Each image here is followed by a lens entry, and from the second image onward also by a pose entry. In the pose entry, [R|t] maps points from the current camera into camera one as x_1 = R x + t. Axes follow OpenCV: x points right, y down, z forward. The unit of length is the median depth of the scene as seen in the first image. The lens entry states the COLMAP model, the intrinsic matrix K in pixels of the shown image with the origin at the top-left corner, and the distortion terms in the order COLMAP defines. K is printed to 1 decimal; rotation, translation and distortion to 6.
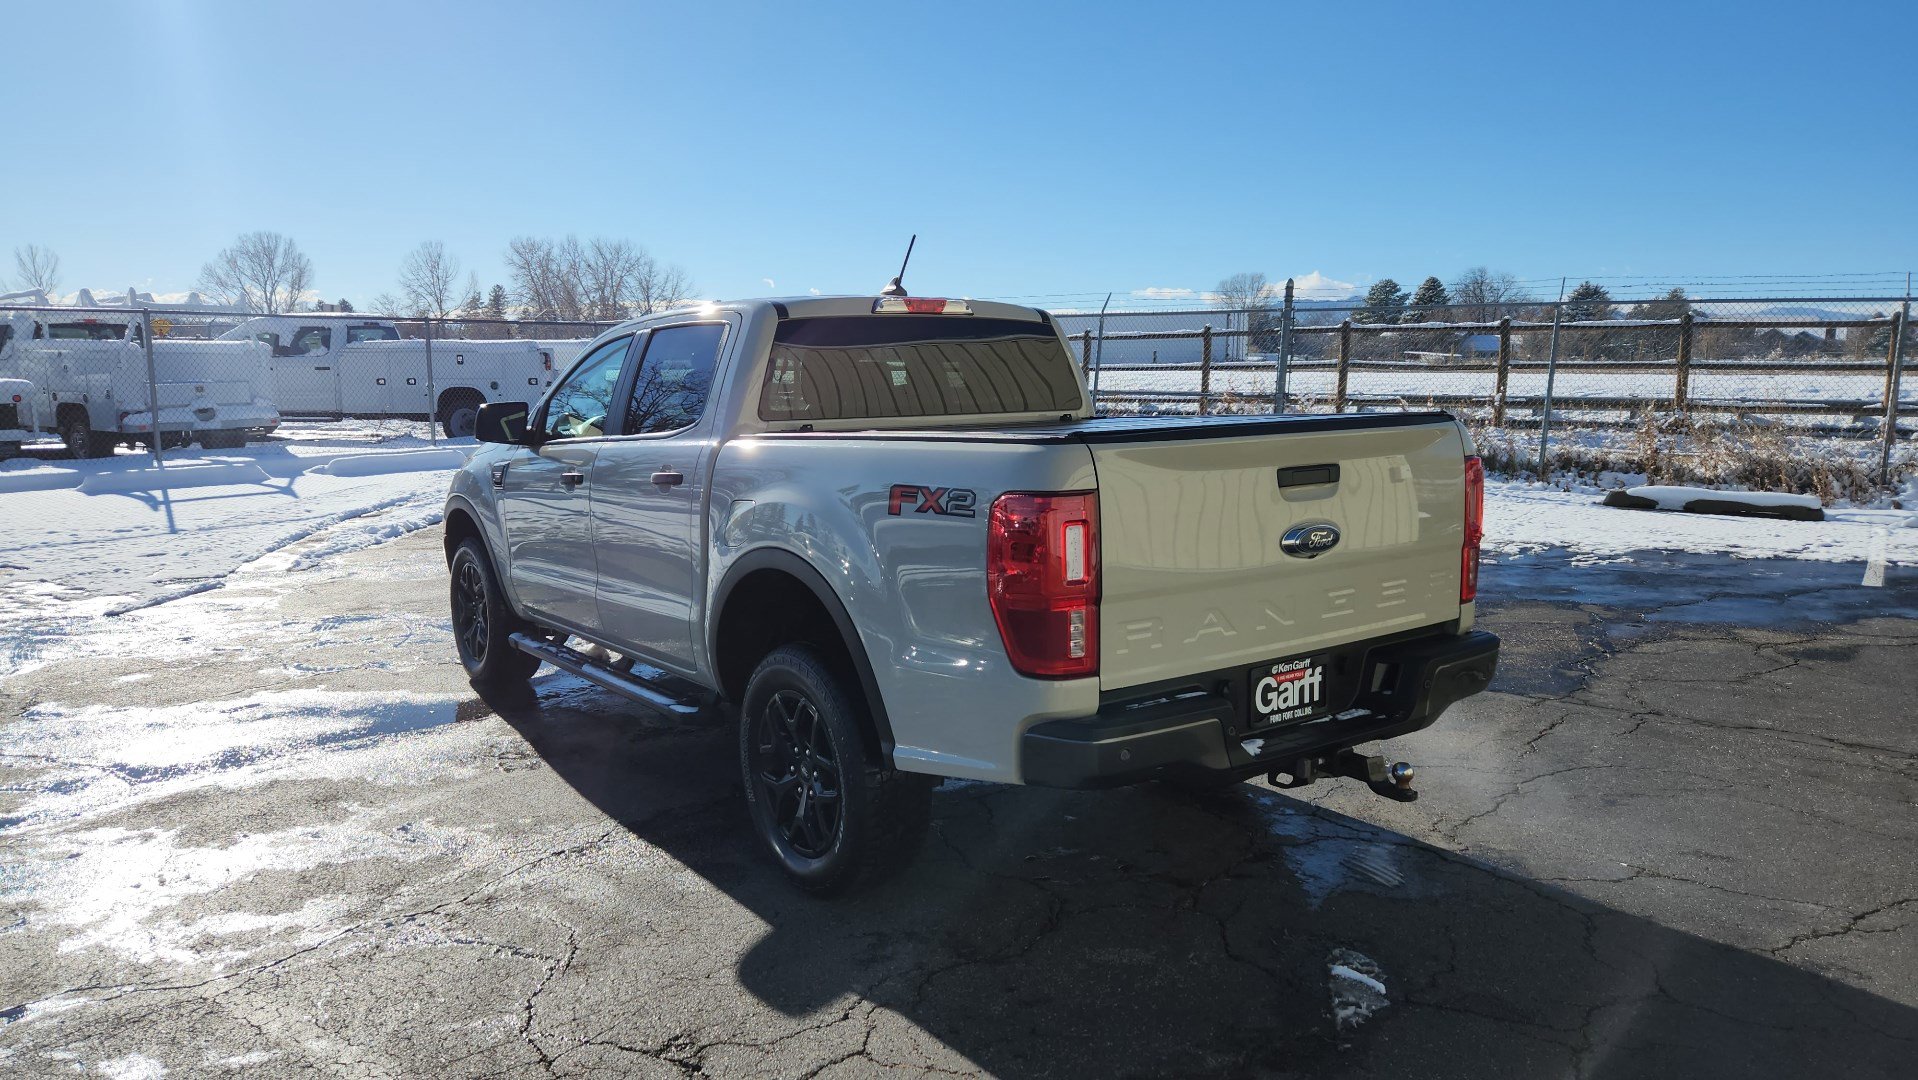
lens RADIAL K [[1275.6, 0, 930.9], [0, 1275.6, 549.3], [0, 0, 1]] dist [0.072324, -0.057553]
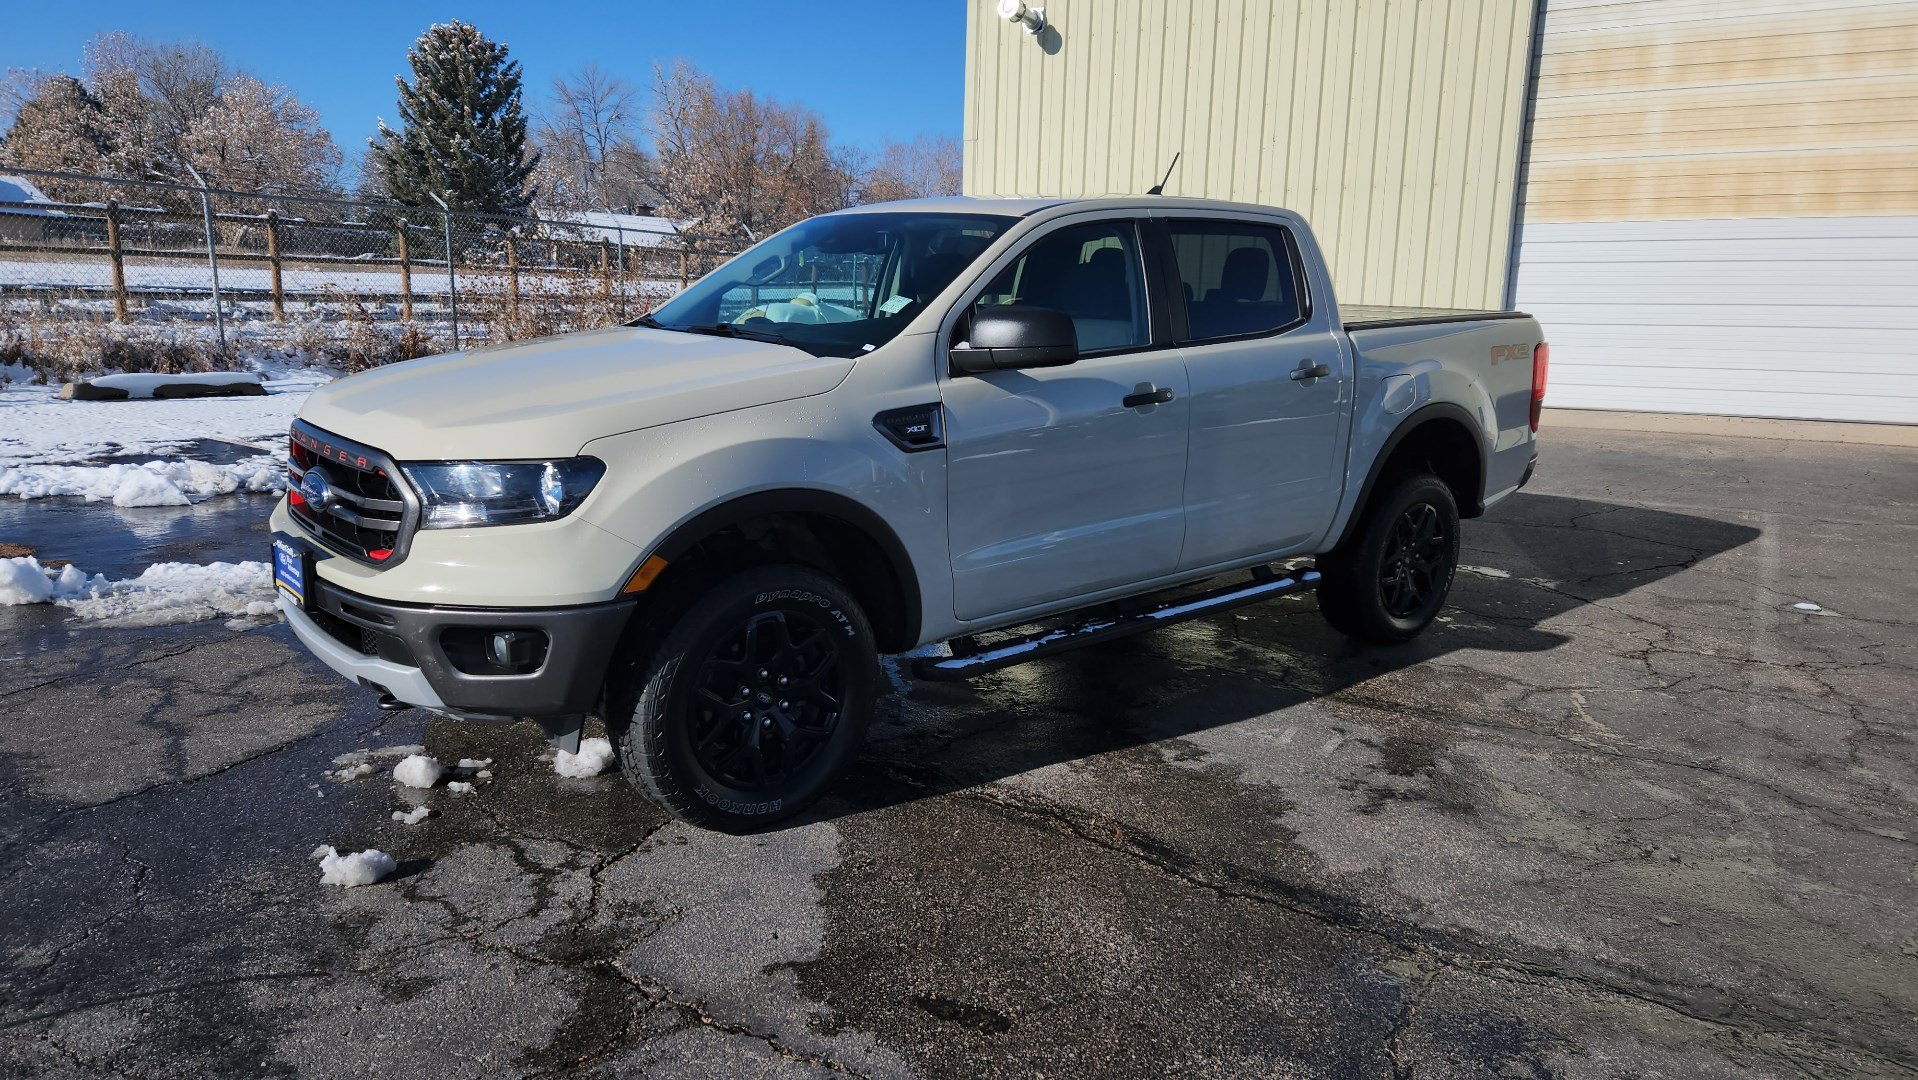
lens RADIAL K [[1275.6, 0, 934.4], [0, 1275.6, 546.3], [0, 0, 1]] dist [0.072324, -0.057553]
pose [[-0.075736, -0.200650, 0.976731, -1.315130], [0.109370, 0.971963, 0.208151, -0.178990], [-0.991112, 0.122590, -0.051667, 1.439284]]
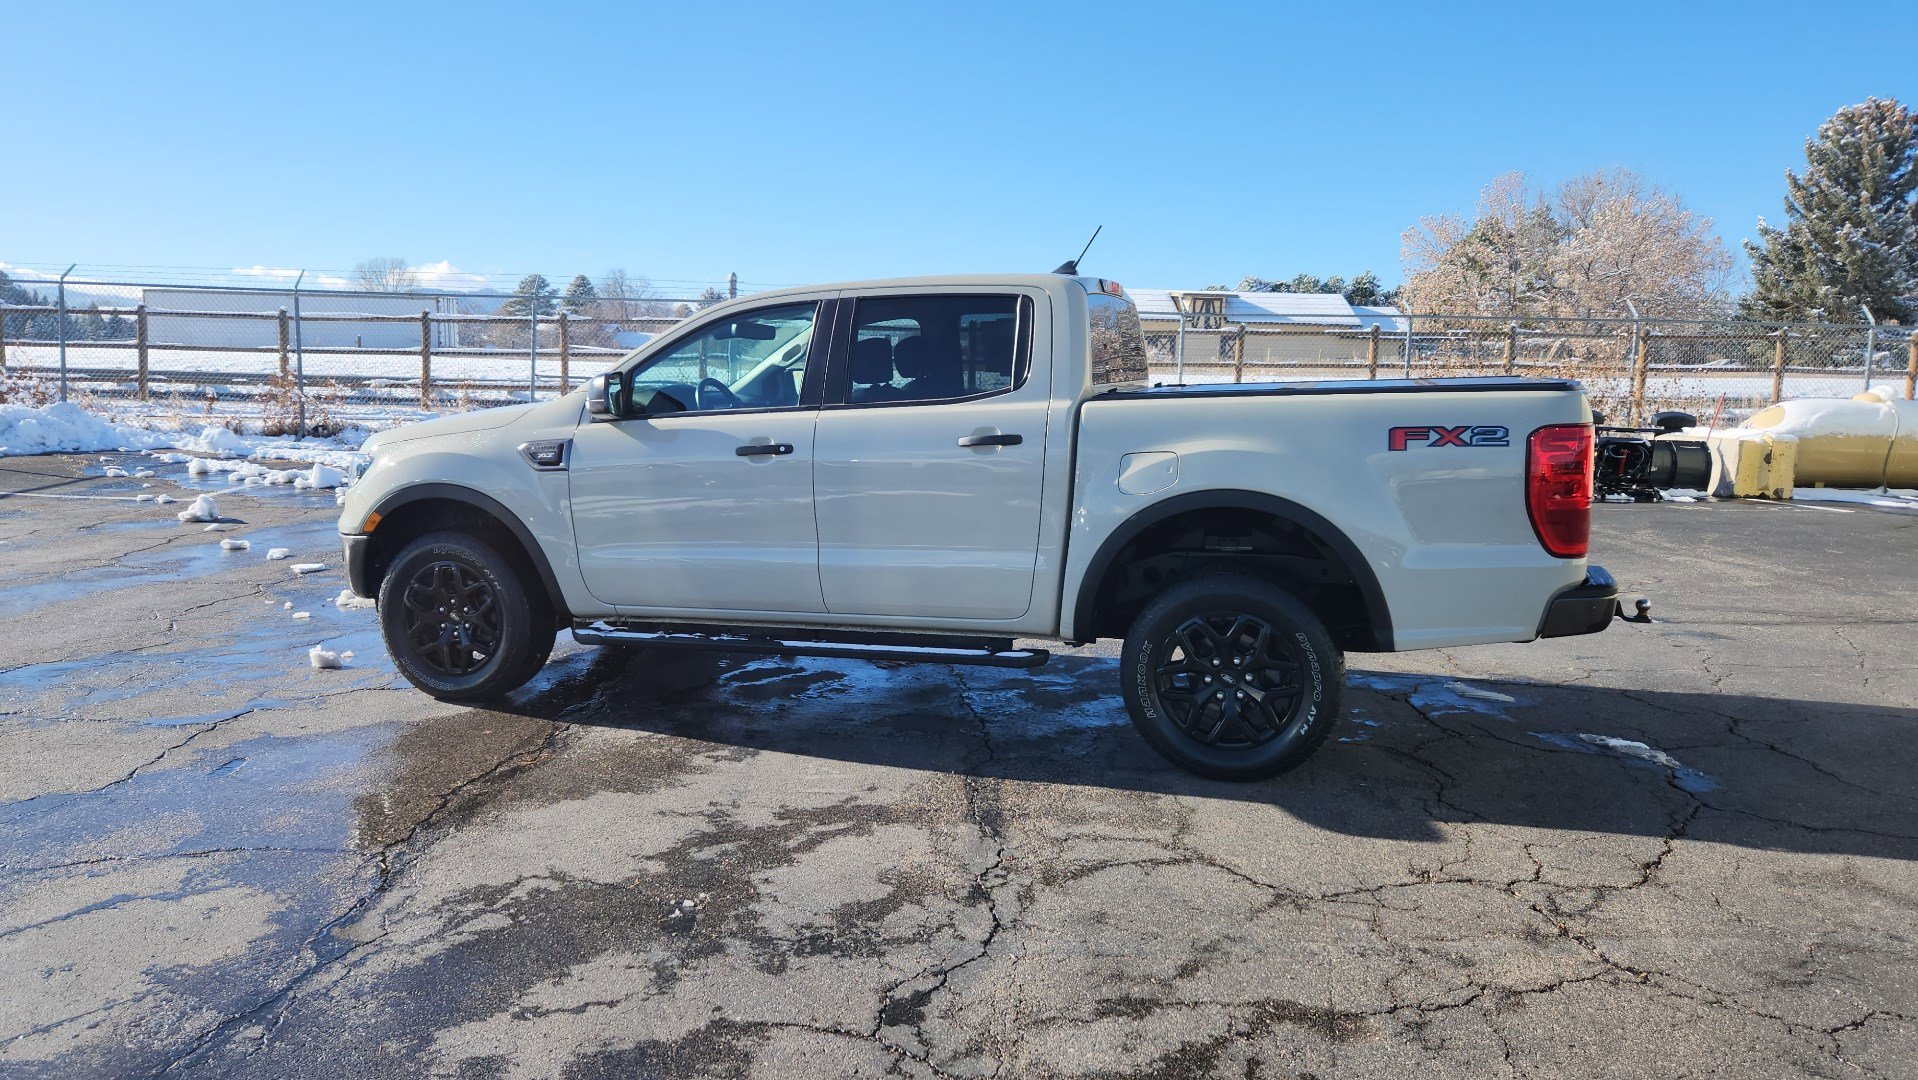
lens RADIAL K [[1275.6, 0, 919.6], [0, 1275.6, 527.7], [0, 0, 1]] dist [0.072324, -0.057553]
pose [[0.803125, -0.064724, 0.592285, -0.915839], [0.070756, 0.997408, 0.013052, -0.000572], [-0.591595, 0.031425, 0.805623, 0.191410]]
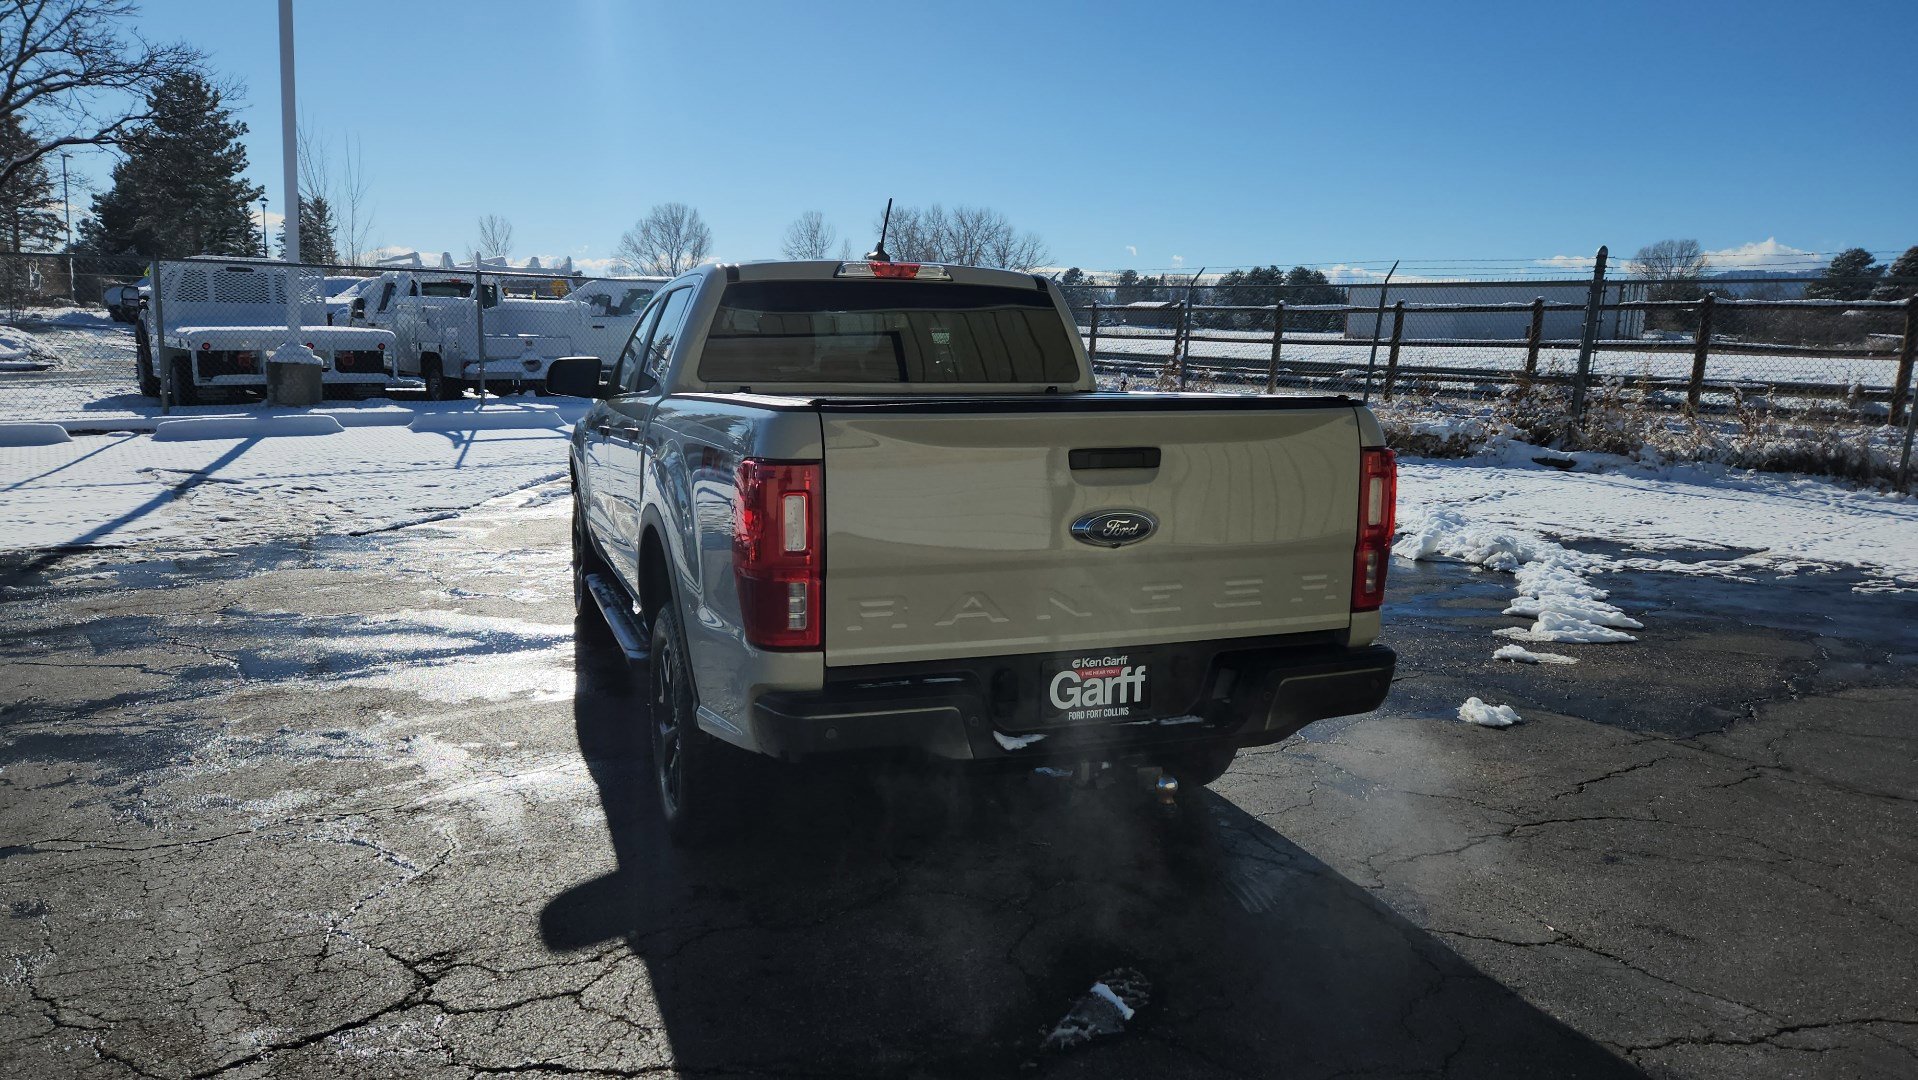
lens RADIAL K [[1275.6, 0, 929.2], [0, 1275.6, 547.5], [0, 0, 1]] dist [0.072324, -0.057553]
pose [[0.962405, 0.067905, -0.262994, 0.319362], [-0.061943, 0.997601, 0.030905, -0.010402], [0.264462, -0.013453, 0.964302, 0.056620]]
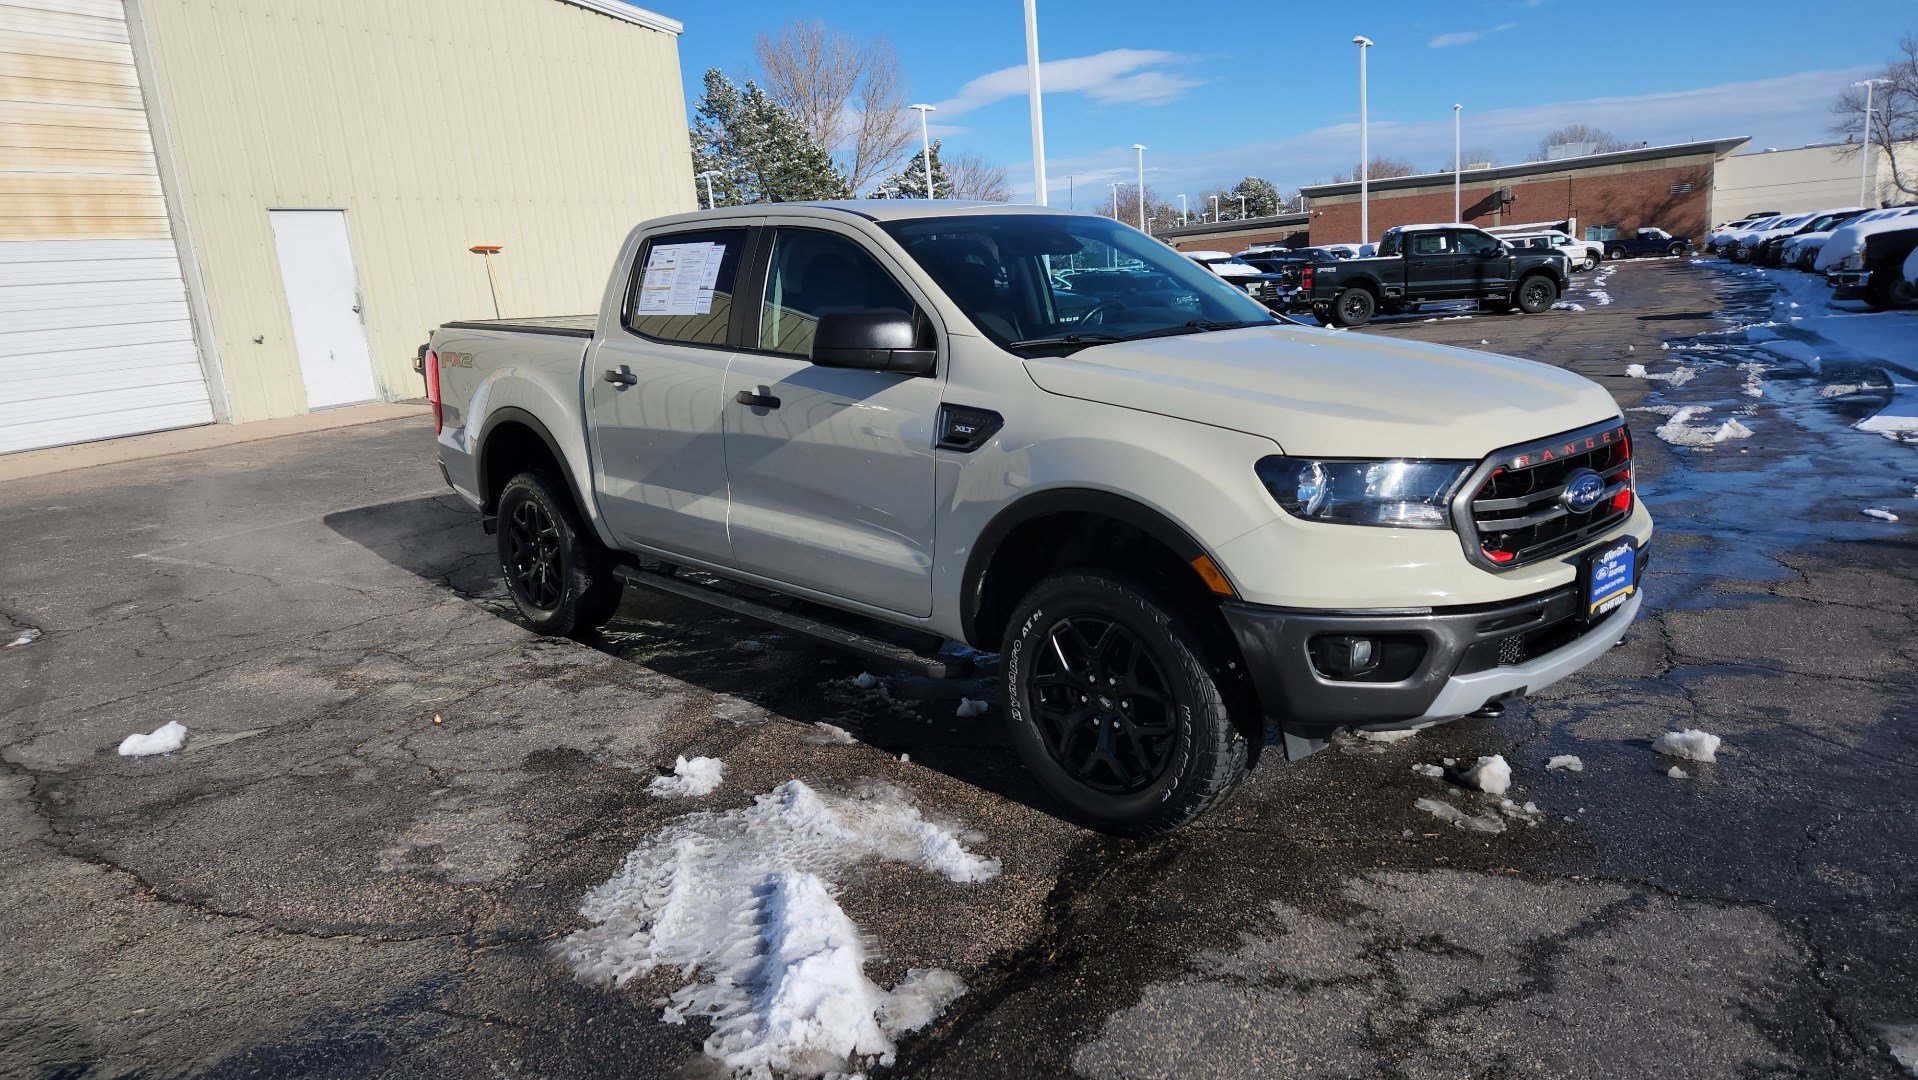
lens RADIAL K [[1275.6, 0, 920.5], [0, 1275.6, 558.2], [0, 0, 1]] dist [0.072324, -0.057553]
pose [[-0.989212, 0.086023, -0.118575, 0.009541], [0.040117, 0.937559, 0.345504, -0.333297], [0.140893, 0.337020, -0.930896, 2.462171]]
